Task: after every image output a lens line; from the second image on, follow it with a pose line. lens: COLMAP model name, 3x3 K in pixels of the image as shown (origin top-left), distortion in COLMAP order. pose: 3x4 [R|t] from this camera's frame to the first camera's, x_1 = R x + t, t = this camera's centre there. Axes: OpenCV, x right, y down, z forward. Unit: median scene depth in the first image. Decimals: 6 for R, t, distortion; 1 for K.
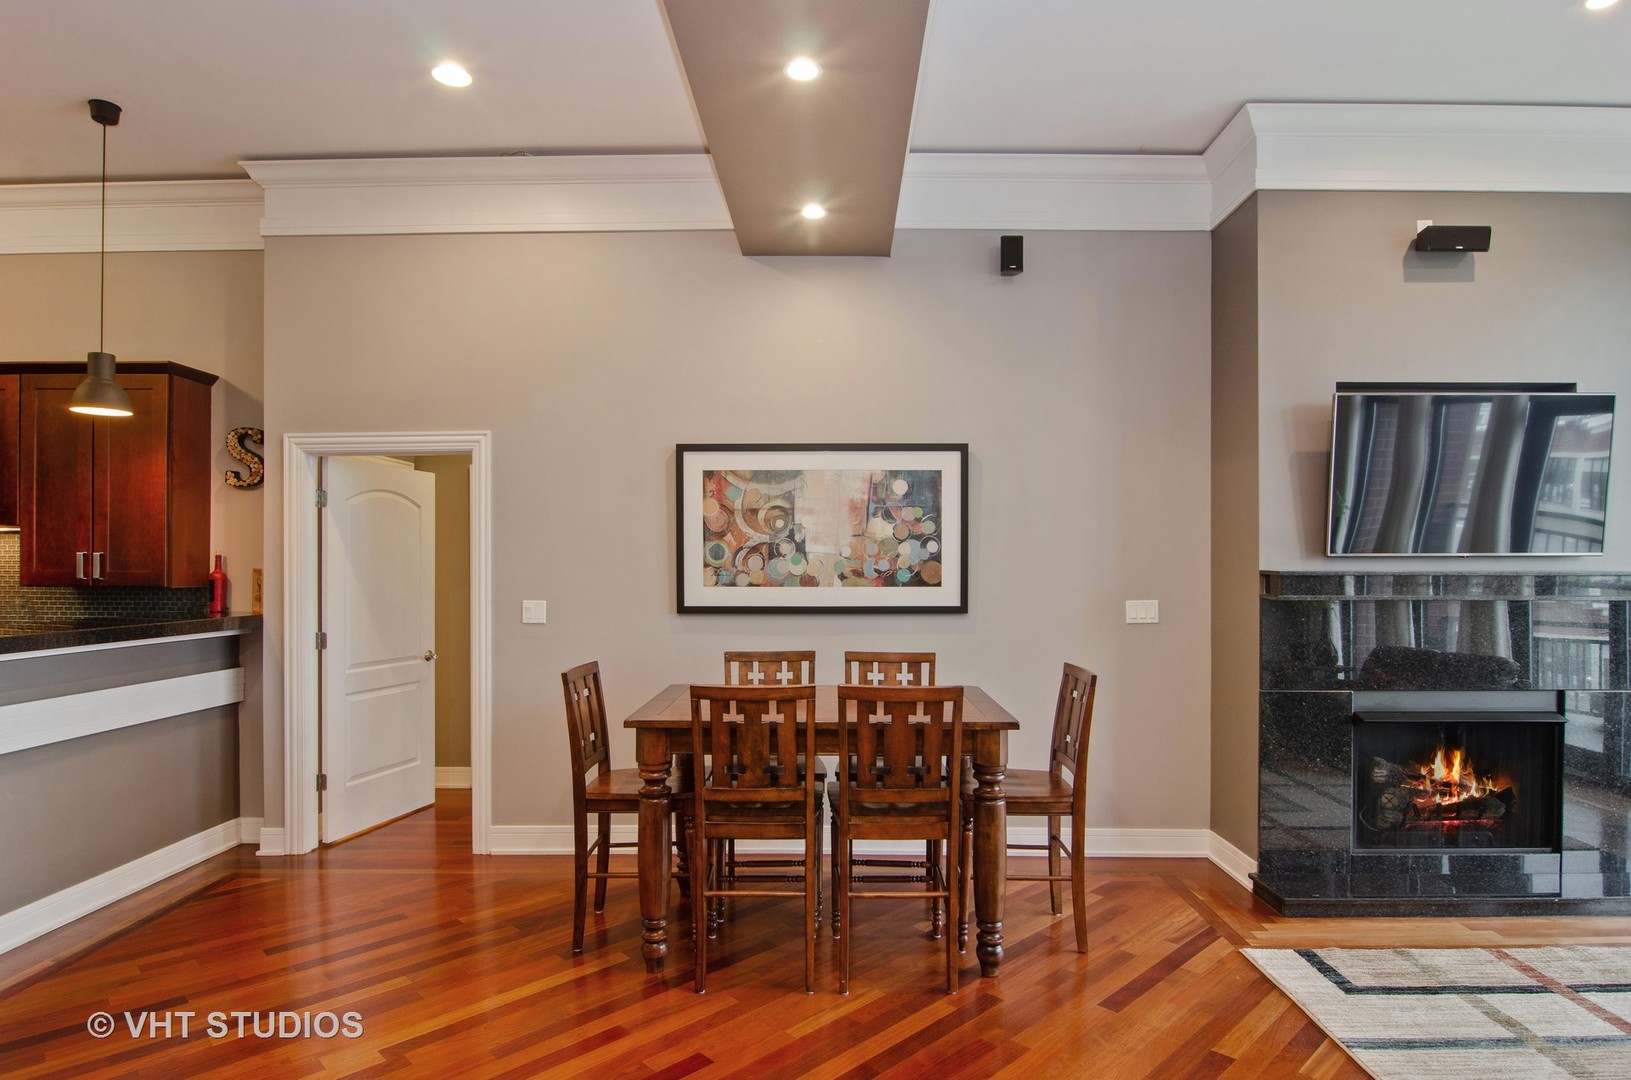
lens RADIAL K [[881.0, 0, 822.0], [0, 881.0, 564.3], [0, 0, 1]] dist [-0.002949, -0.000849]
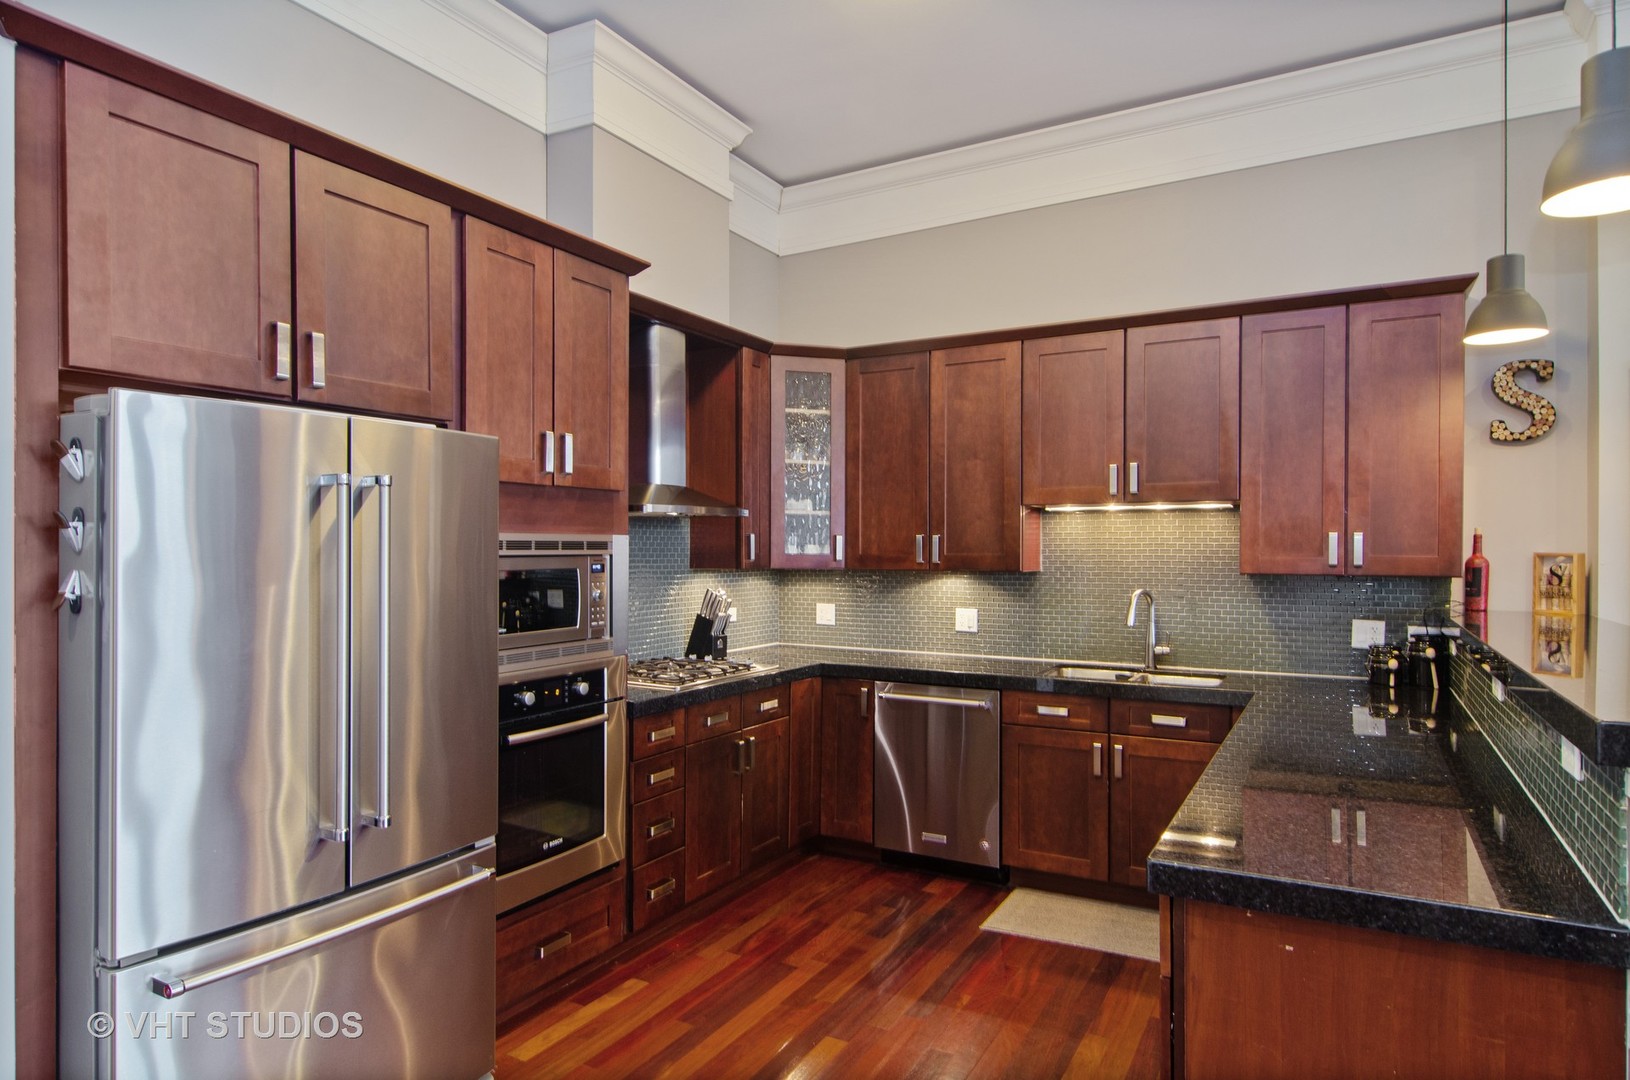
lens RADIAL K [[951.1, 0, 815.7], [0, 951.1, 547.8], [0, 0, 1]] dist [-0.000372, -0.000061]
pose [[0.872765, -0.001549, -0.488138, -0.826699], [0.001597, 0.999999, -0.000318, -0.000087], [0.488138, -0.000503, 0.872766, 0.026670]]
